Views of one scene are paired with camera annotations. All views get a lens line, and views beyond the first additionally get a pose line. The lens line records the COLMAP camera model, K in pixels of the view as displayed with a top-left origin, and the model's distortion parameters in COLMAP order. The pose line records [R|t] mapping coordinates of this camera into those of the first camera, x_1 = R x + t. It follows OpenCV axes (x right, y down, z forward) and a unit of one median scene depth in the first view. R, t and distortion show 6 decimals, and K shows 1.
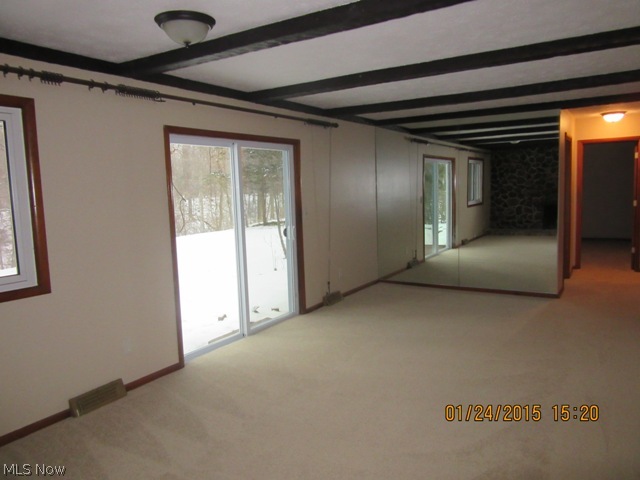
lens RADIAL K [[480.2, 0, 321.4], [0, 480.2, 238.7], [0, 0, 1]] dist [-0.010486, -0.007634]
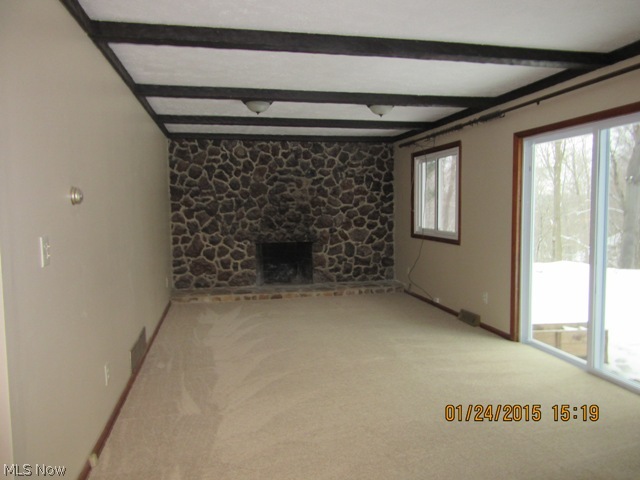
lens RADIAL K [[480.2, 0, 320.4], [0, 480.2, 240.3], [0, 0, 1]] dist [-0.010486, -0.007634]
pose [[-0.719725, 0.080298, -0.689600, 0.929396], [-0.048233, 0.985106, 0.165047, -0.157248], [0.692582, 0.152050, -0.705132, 1.660408]]
